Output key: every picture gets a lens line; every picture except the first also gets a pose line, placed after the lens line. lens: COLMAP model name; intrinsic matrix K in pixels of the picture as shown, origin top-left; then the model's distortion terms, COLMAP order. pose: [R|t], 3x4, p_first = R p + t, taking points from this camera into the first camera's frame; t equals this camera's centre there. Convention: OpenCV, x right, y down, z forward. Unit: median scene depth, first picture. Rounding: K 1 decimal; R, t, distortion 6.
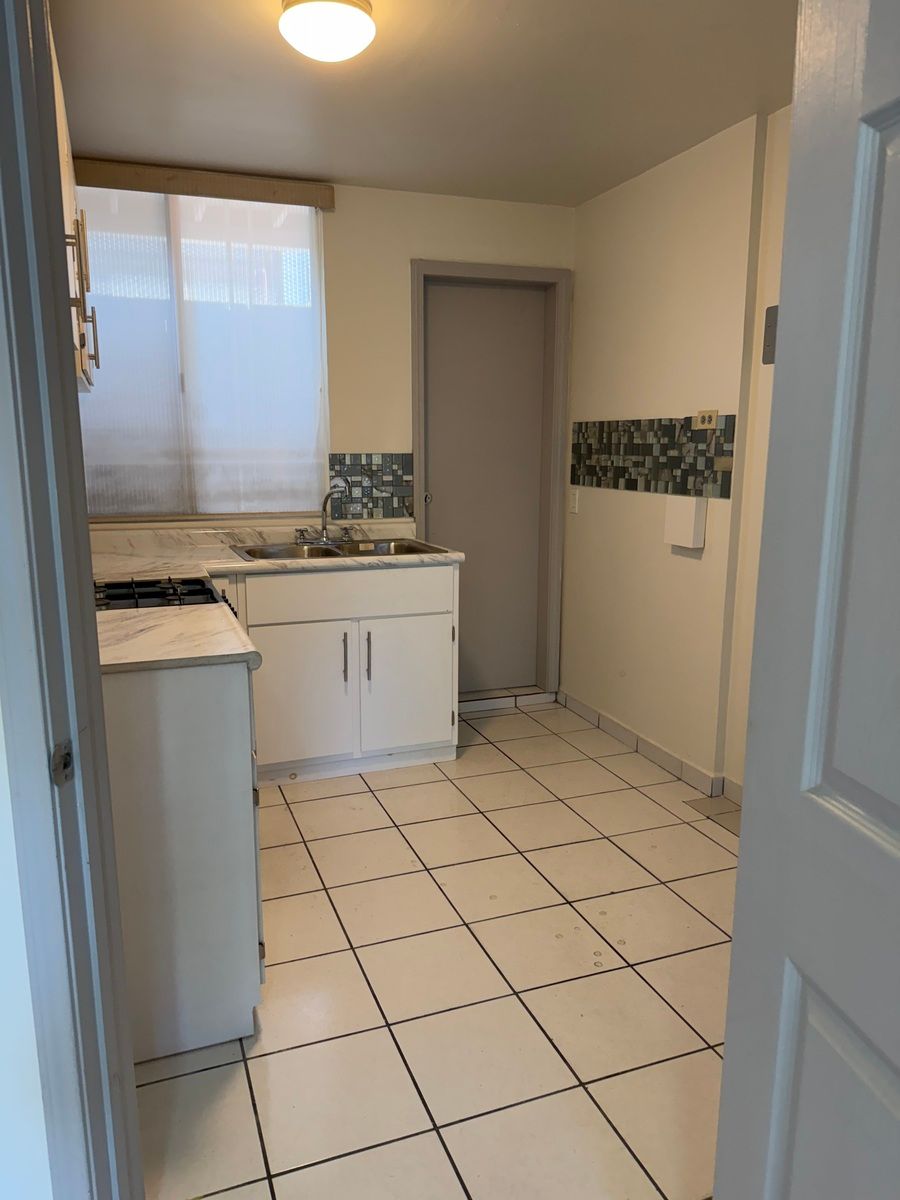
lens RADIAL K [[845.4, 0, 450.5], [0, 845.4, 603.3], [0, 0, 1]] dist [0.057778, -0.087788]
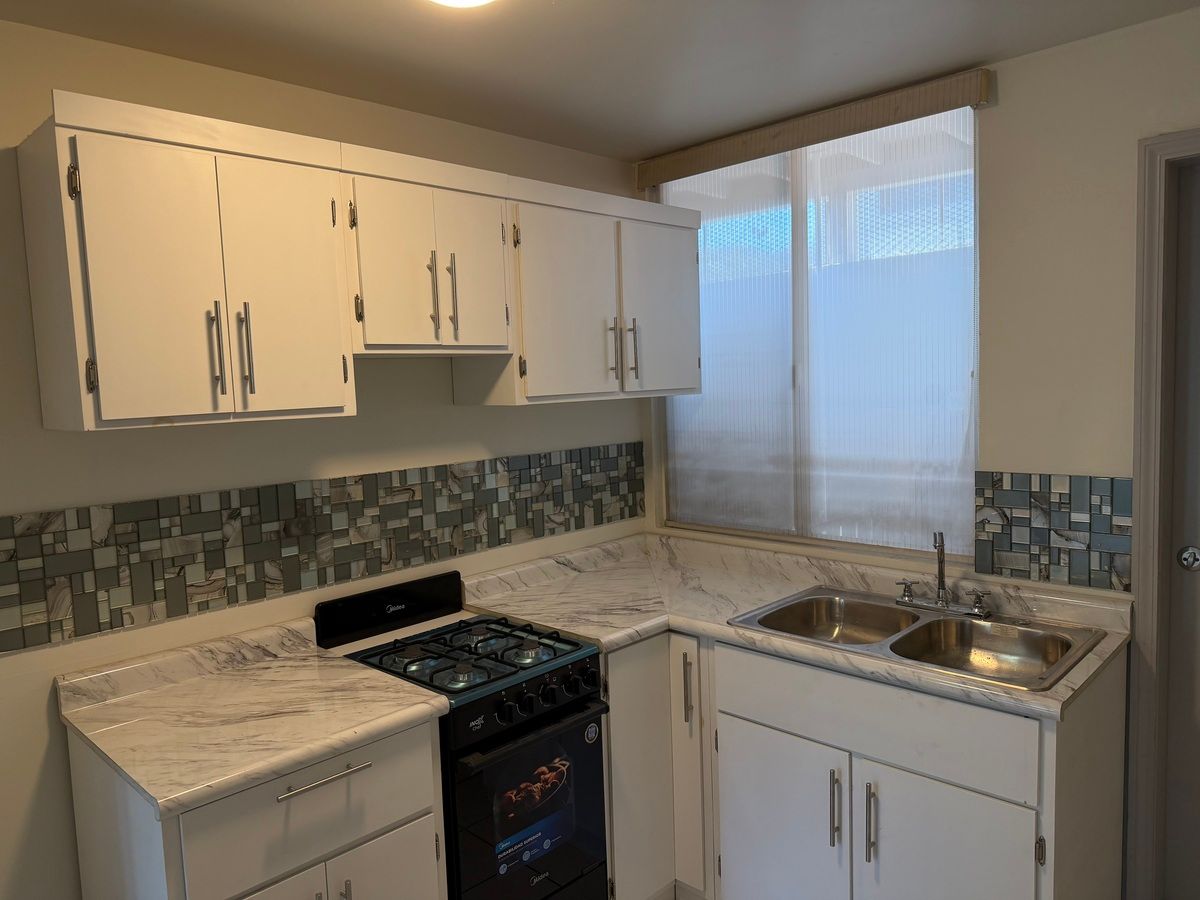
lens RADIAL K [[845.4, 0, 602.0], [0, 845.4, 448.9], [0, 0, 1]] dist [0.057778, -0.087788]
pose [[0.434246, 0.058290, -0.898906, 0.307761], [-0.133820, 0.991006, -0.000384, -0.152760], [0.890799, 0.120459, 0.438141, 0.457322]]
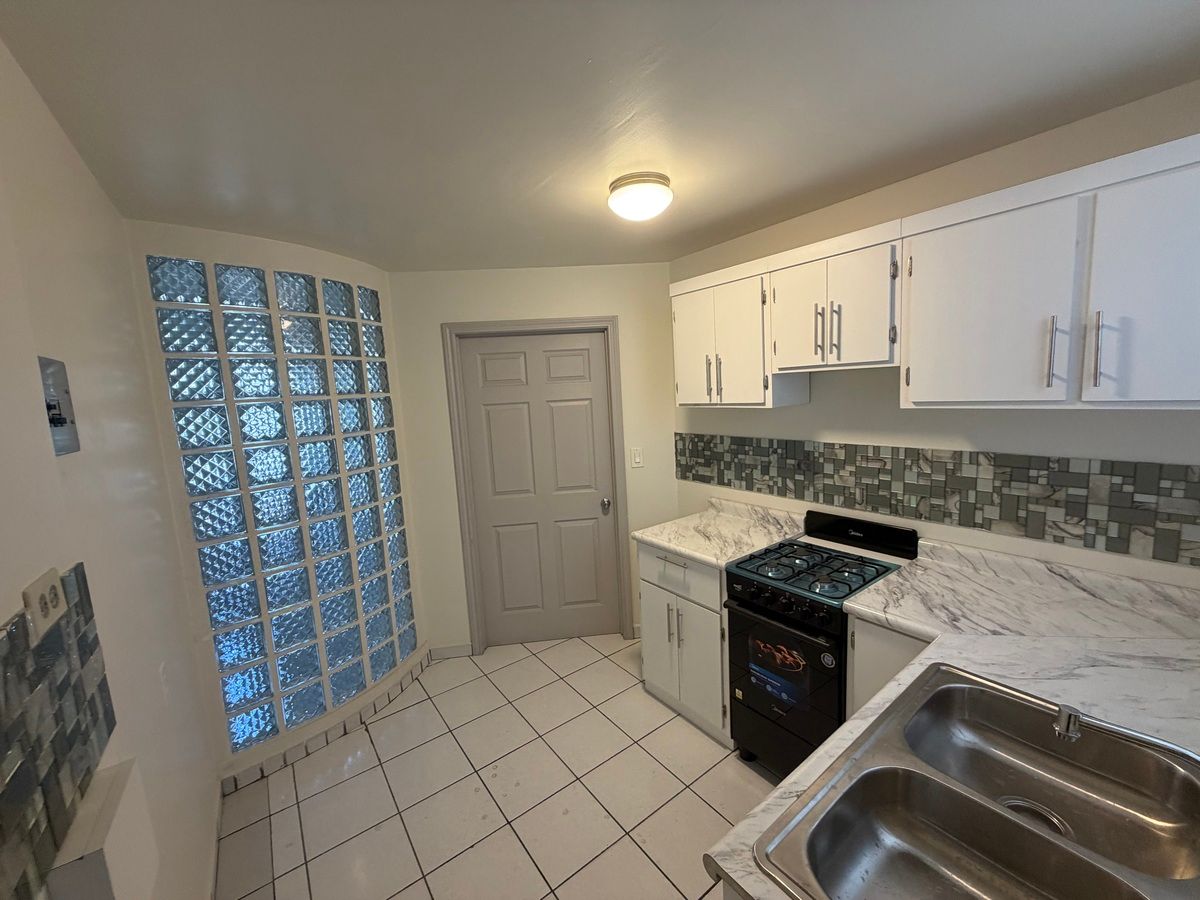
lens RADIAL K [[480.7, 0, 593.5], [0, 480.7, 448.9], [0, 0, 1]] dist [-0.000283, -0.000700]
pose [[-0.964349, 0.084570, -0.250757, 0.088417], [0.003822, 0.951913, 0.306343, -0.281850], [0.264607, 0.294463, -0.918300, 1.032602]]
